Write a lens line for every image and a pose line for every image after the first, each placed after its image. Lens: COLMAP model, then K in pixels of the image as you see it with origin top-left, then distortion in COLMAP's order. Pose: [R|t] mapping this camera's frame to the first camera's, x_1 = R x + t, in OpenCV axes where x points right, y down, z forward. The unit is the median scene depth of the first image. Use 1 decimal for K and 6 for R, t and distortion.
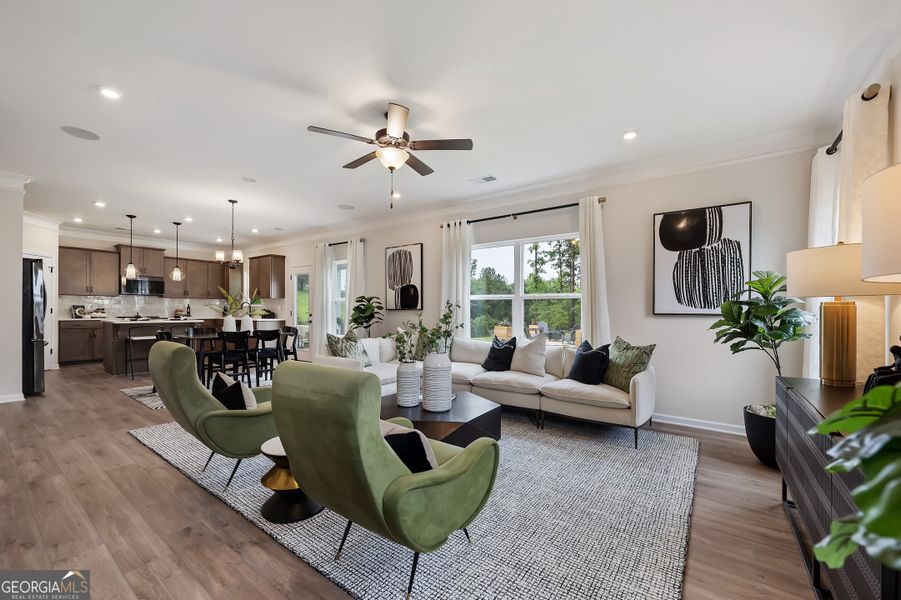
lens RADIAL K [[369.6, 0, 450.8], [0, 369.6, 313.2], [0, 0, 1]] dist [-0.000216, -0.000084]
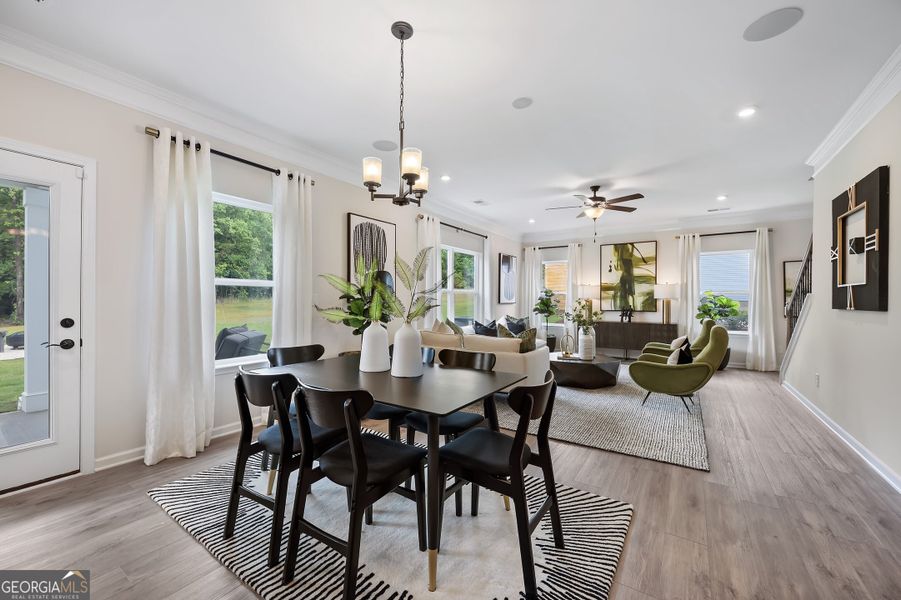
lens RADIAL K [[360.8, 0, 450.5], [0, 360.8, 300.0], [0, 0, 1]] dist [-0.000639, 0.000077]
pose [[-0.058713, -0.009312, 0.998231, -0.750218], [0.002022, 0.999953, 0.009447, -0.017641], [-0.998273, 0.002573, -0.058691, 0.748352]]
